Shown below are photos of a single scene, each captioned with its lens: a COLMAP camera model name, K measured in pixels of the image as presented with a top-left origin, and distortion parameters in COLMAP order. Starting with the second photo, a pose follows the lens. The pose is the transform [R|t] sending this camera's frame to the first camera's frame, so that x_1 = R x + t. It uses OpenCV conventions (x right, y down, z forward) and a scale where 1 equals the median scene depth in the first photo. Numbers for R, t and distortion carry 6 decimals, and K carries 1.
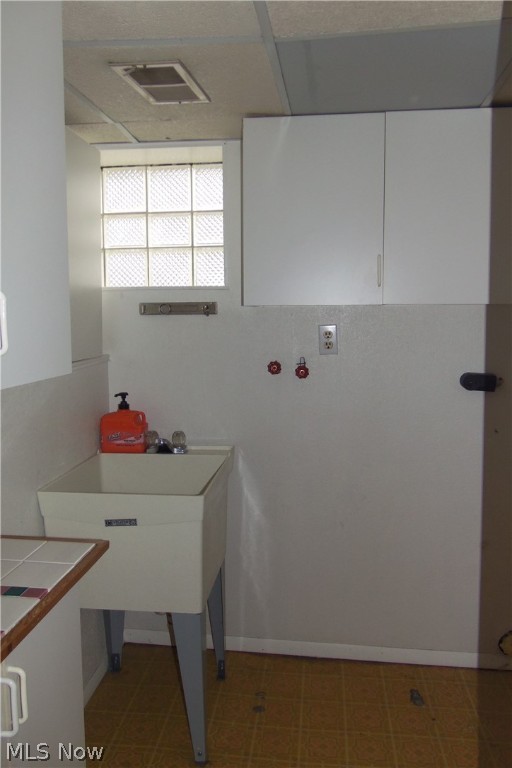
lens RADIAL K [[624.3, 0, 256.0], [0, 624.3, 384.0], [0, 0, 1]] dist [0.001542, 0.001795]
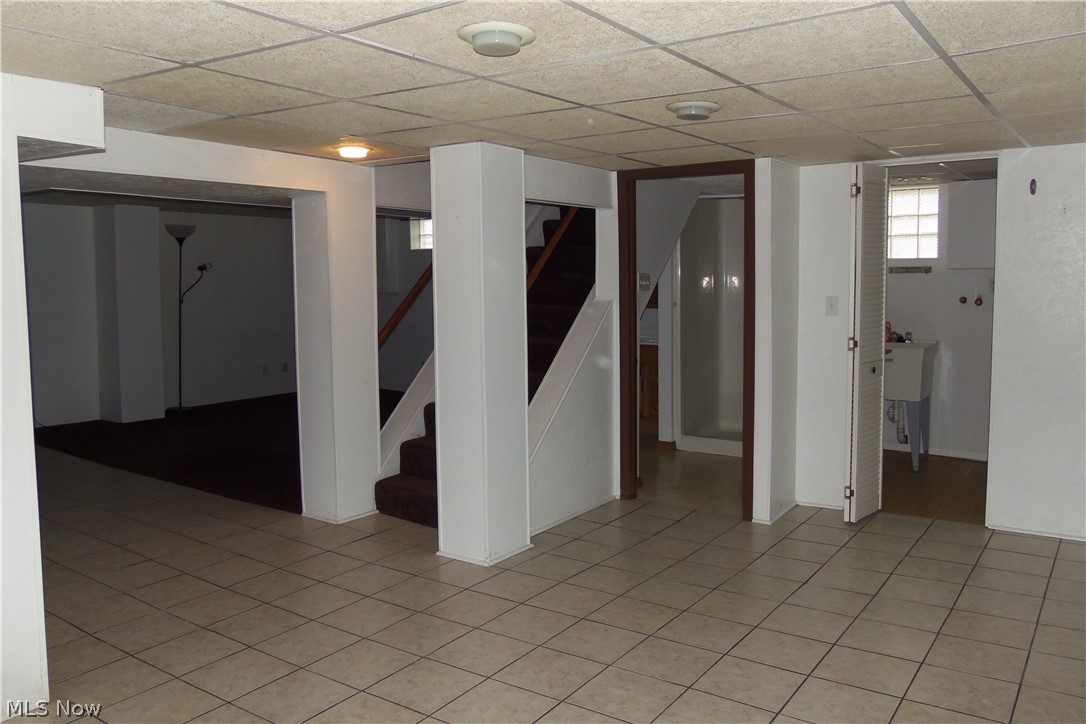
lens RADIAL K [[882.8, 0, 543.0], [0, 882.8, 362.0], [0, 0, 1]] dist [0.001542, 0.001795]
pose [[0.891553, 0.041583, -0.451003, 0.101611], [-0.054826, 0.998362, -0.016332, 0.258409], [0.449586, 0.039287, 0.892373, -1.852895]]
